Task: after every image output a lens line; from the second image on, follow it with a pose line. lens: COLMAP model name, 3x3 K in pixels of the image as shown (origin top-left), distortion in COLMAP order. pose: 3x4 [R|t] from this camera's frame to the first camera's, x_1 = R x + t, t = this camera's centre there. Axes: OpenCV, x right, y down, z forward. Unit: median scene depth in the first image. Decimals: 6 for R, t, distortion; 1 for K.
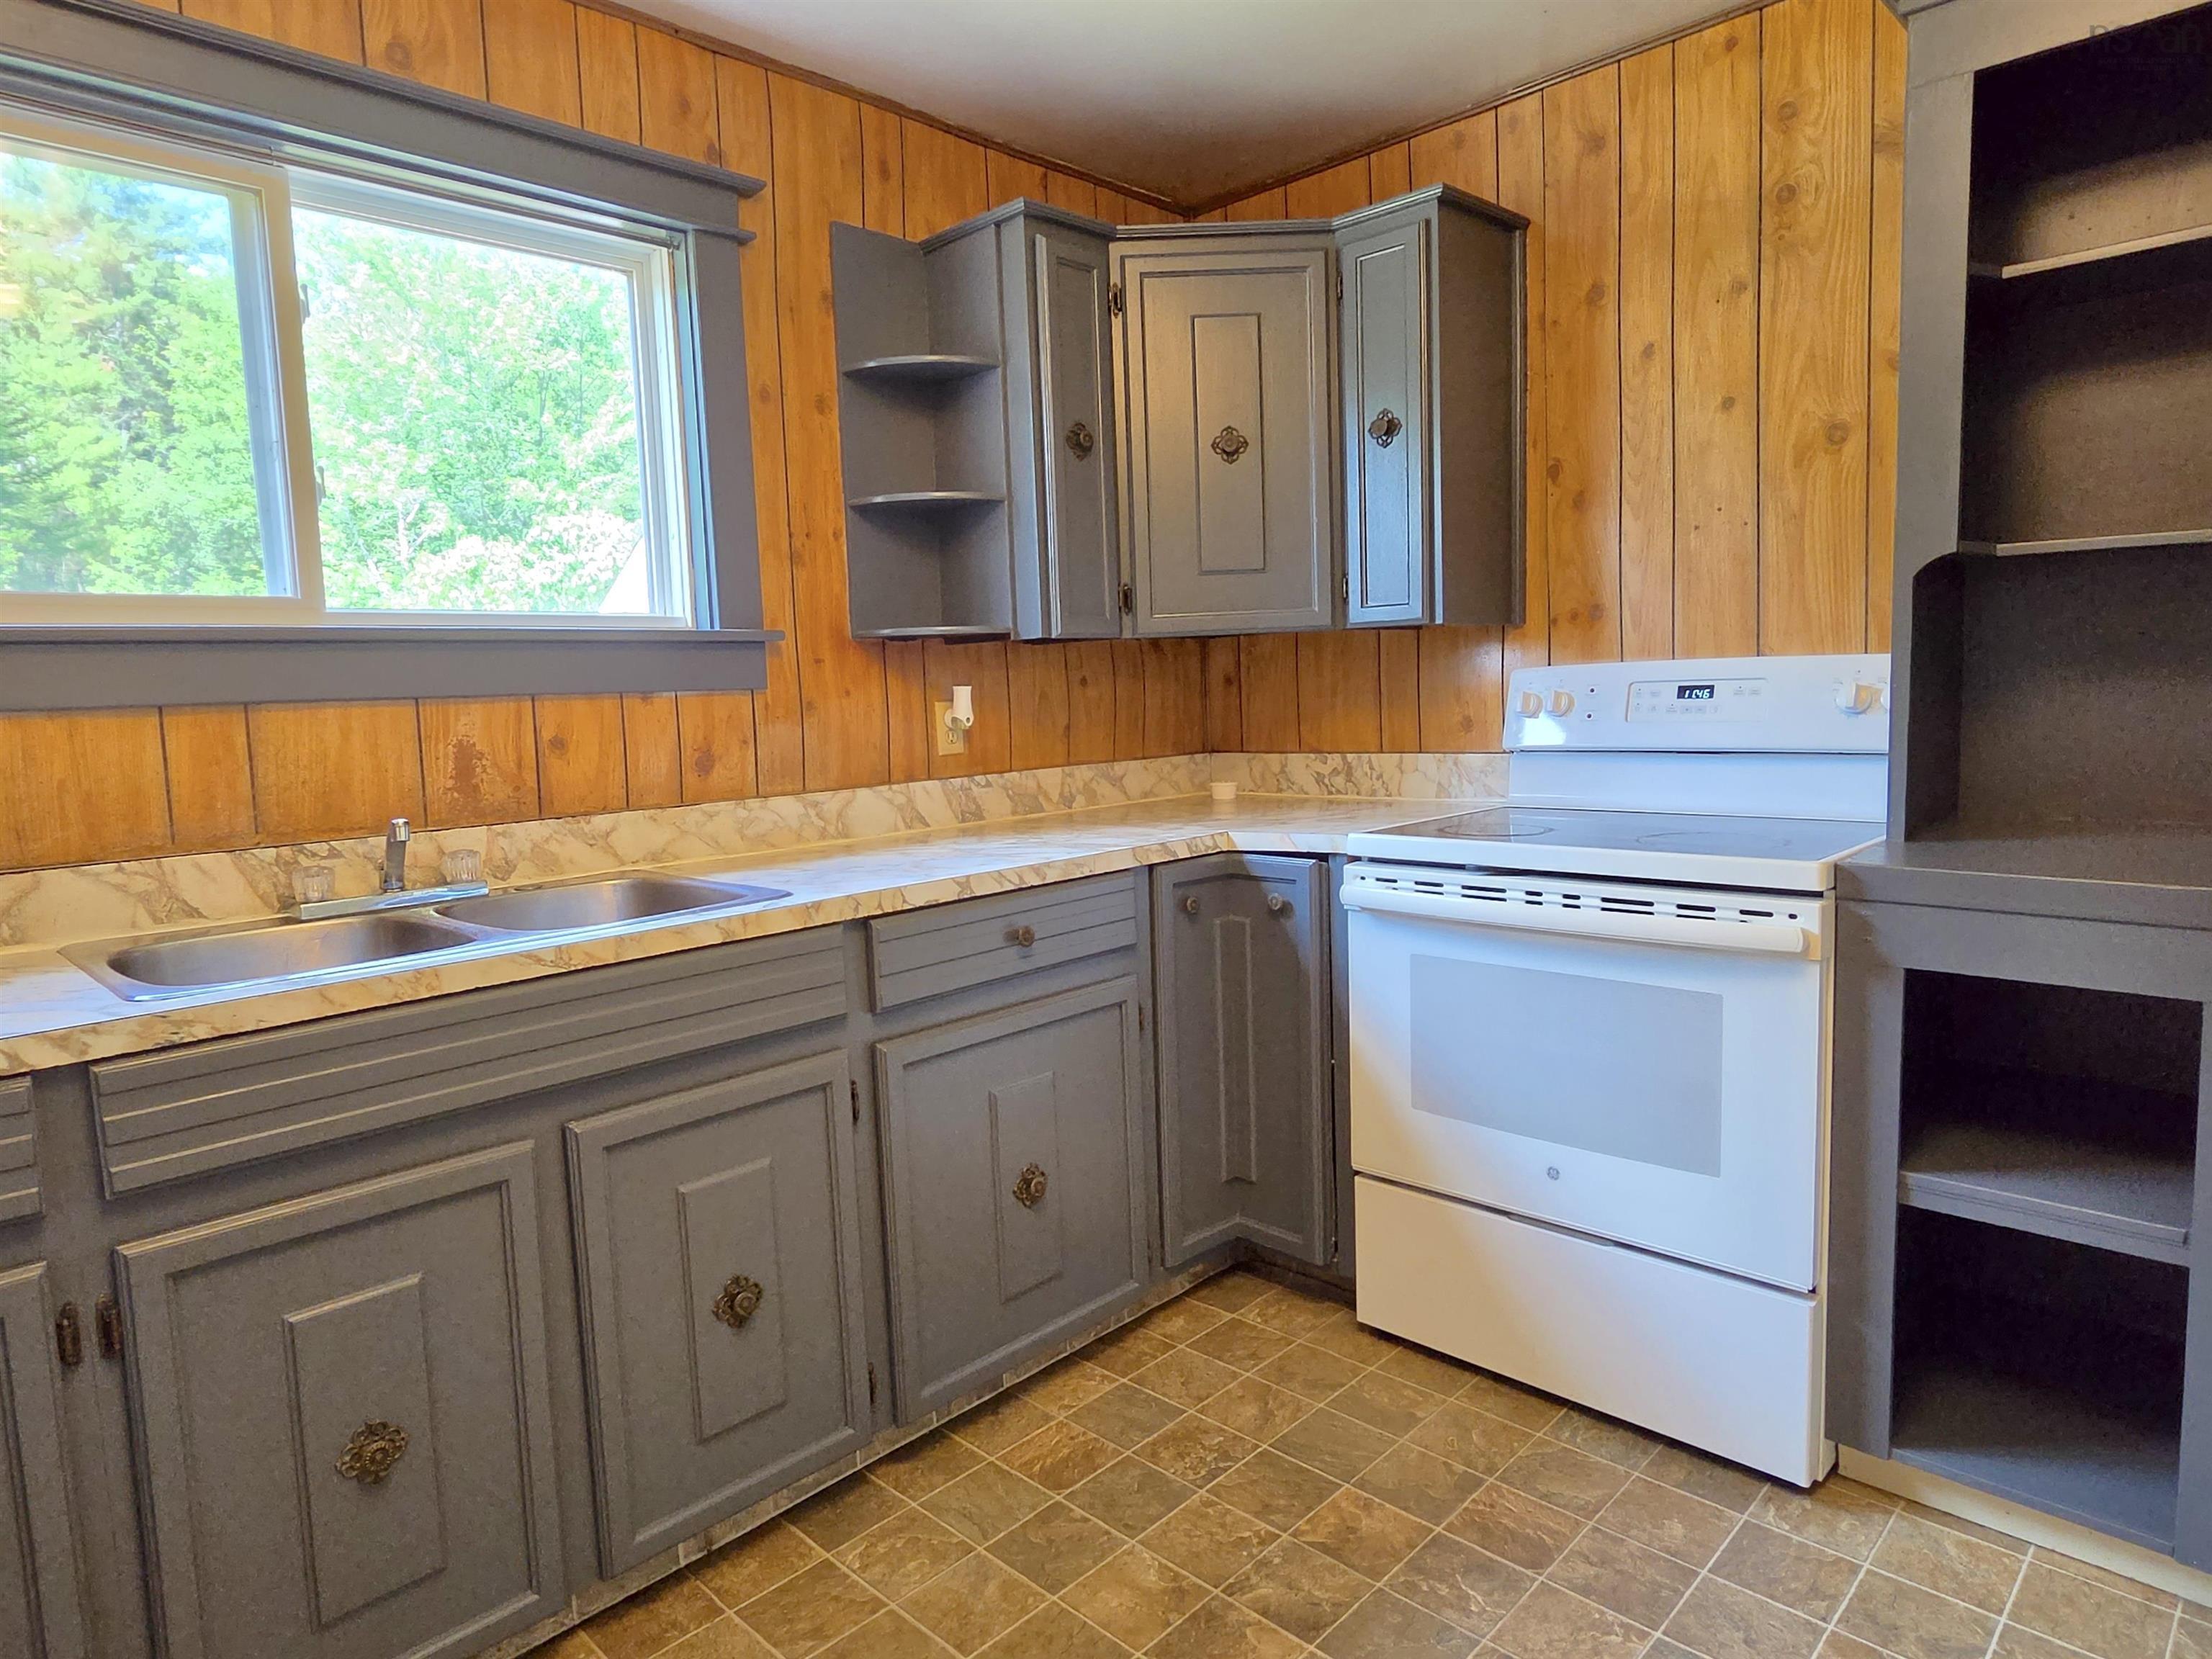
lens RADIAL K [[1315.9, 0, 1084.1], [0, 1315.9, 817.8], [0, 0, 1]] dist [0.004447, -0.002980]
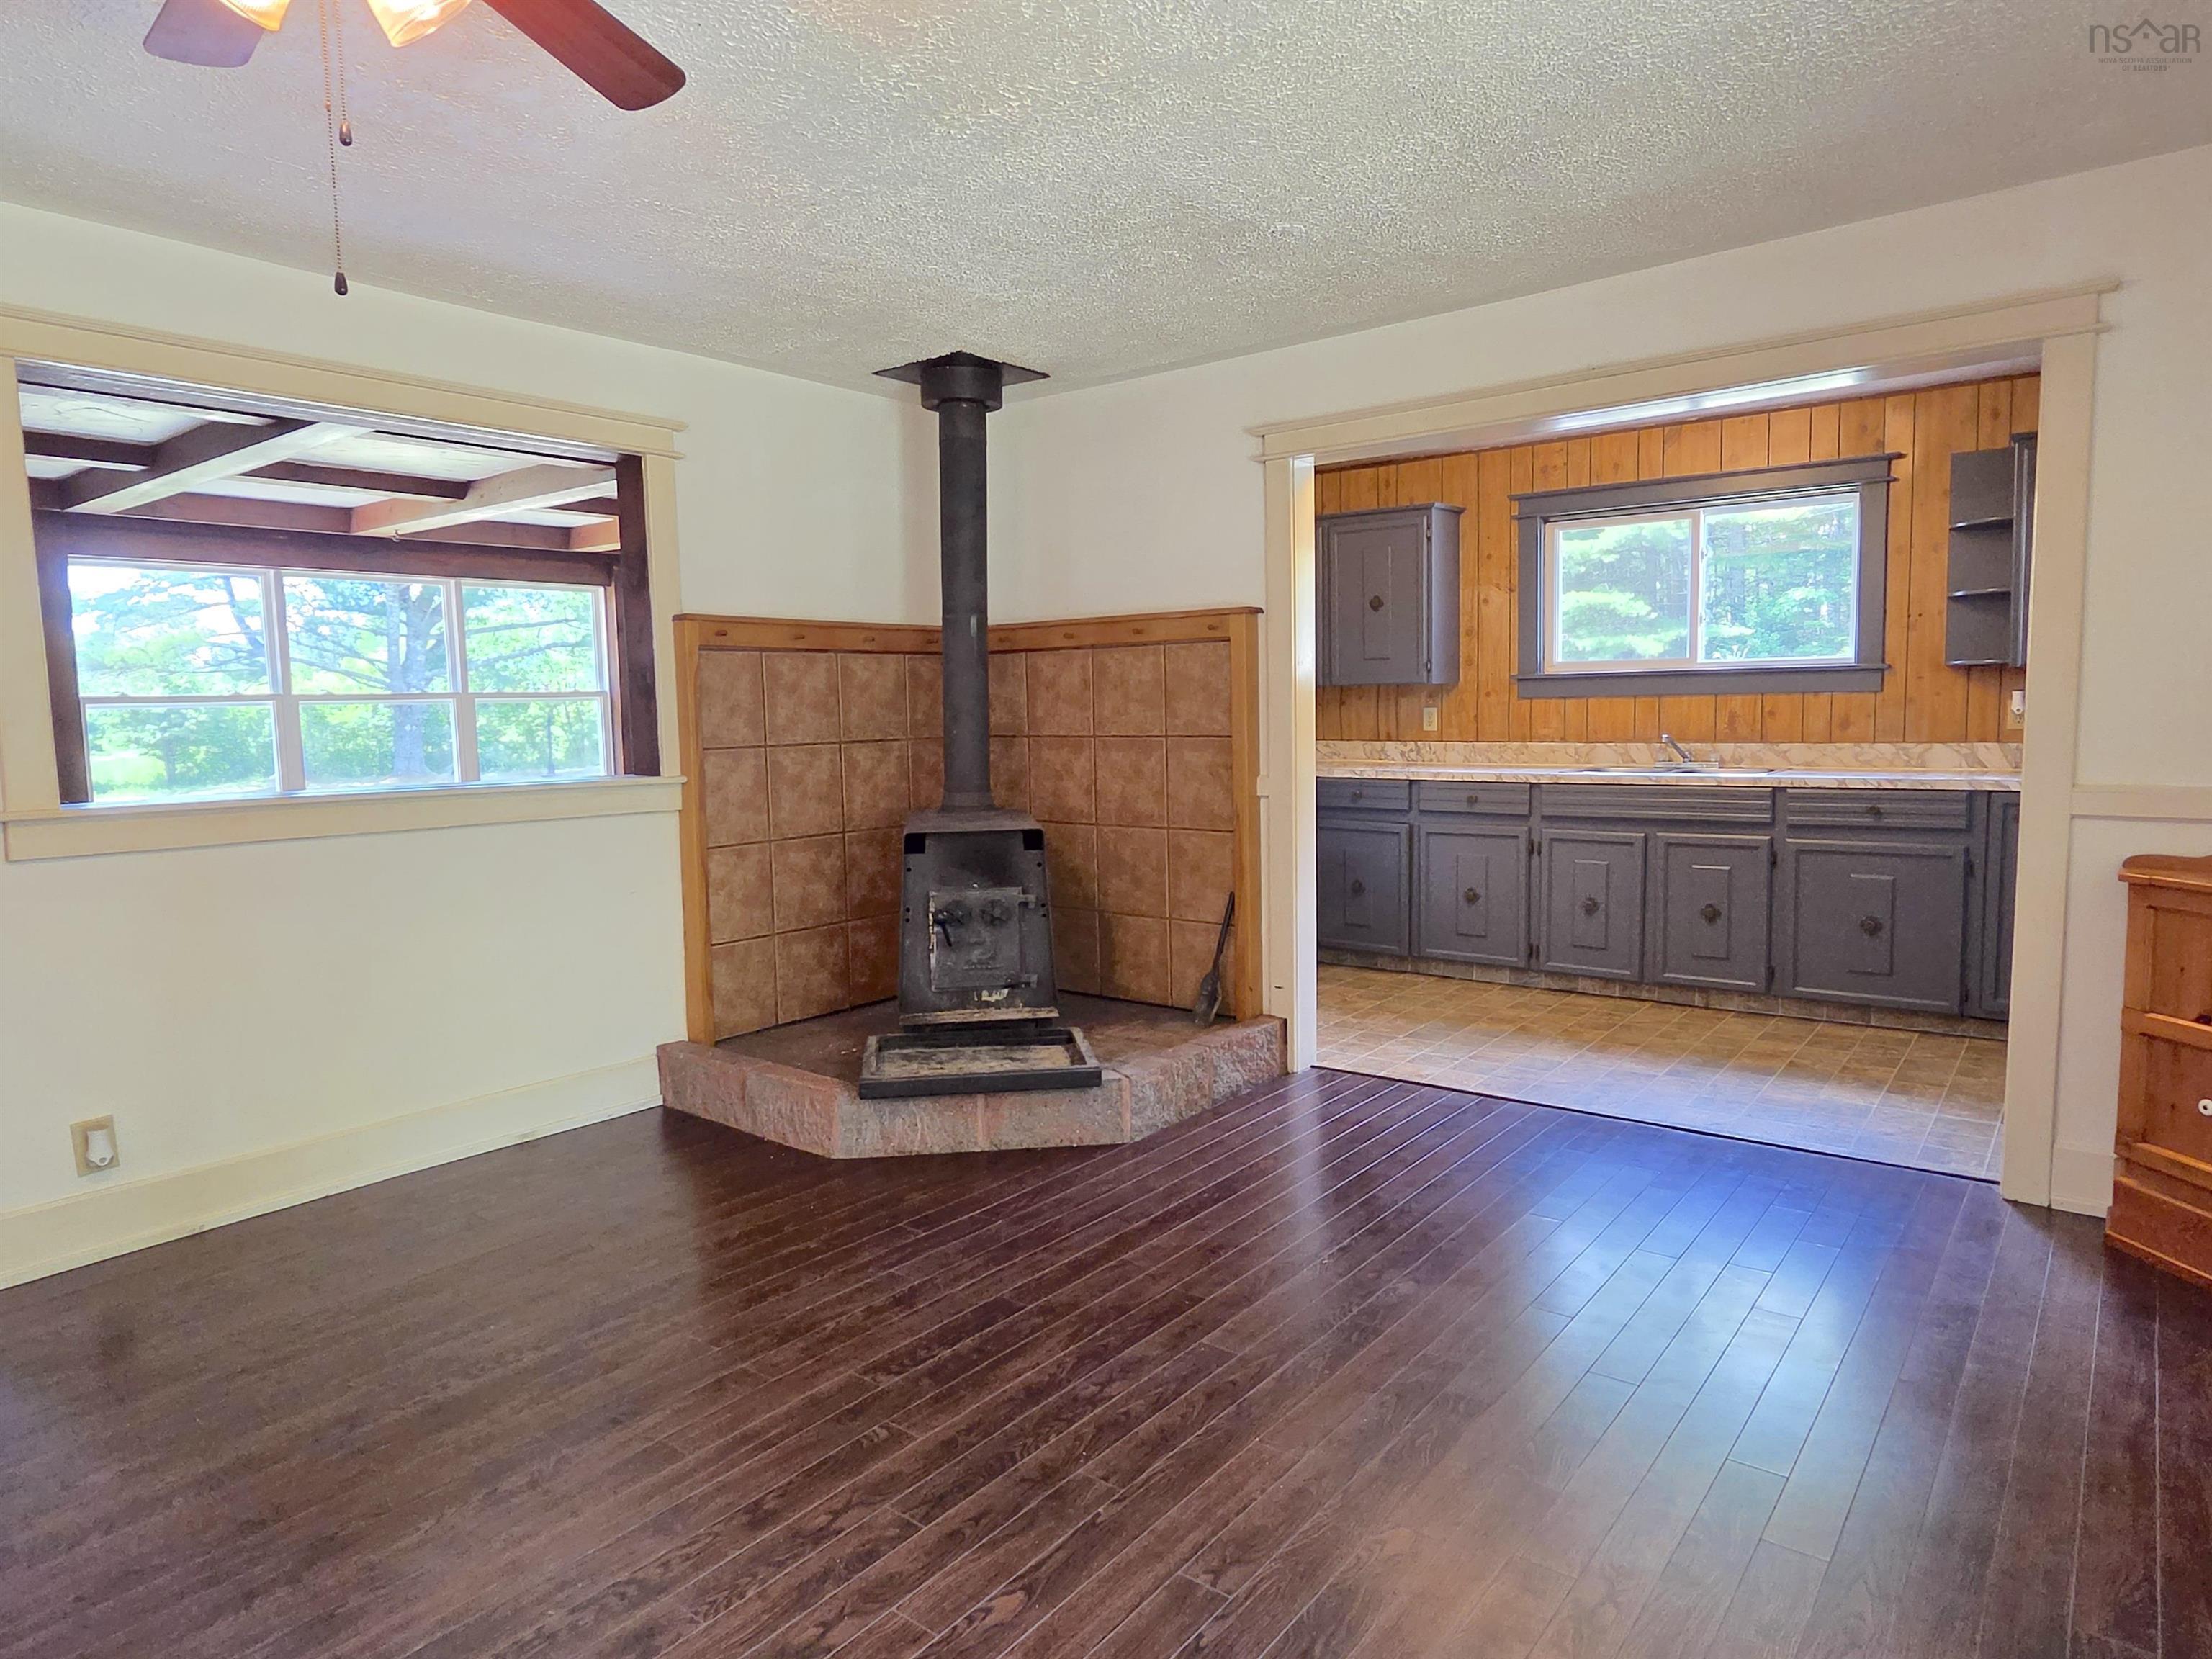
lens RADIAL K [[1315.9, 0, 1118.4], [0, 1315.9, 819.5], [0, 0, 1]] dist [0.004447, -0.002980]
pose [[0.129082, 0.126283, -0.983560, 2.283289], [-0.078314, 0.990058, 0.116840, -0.061672], [0.988537, 0.061945, 0.137688, -0.645049]]
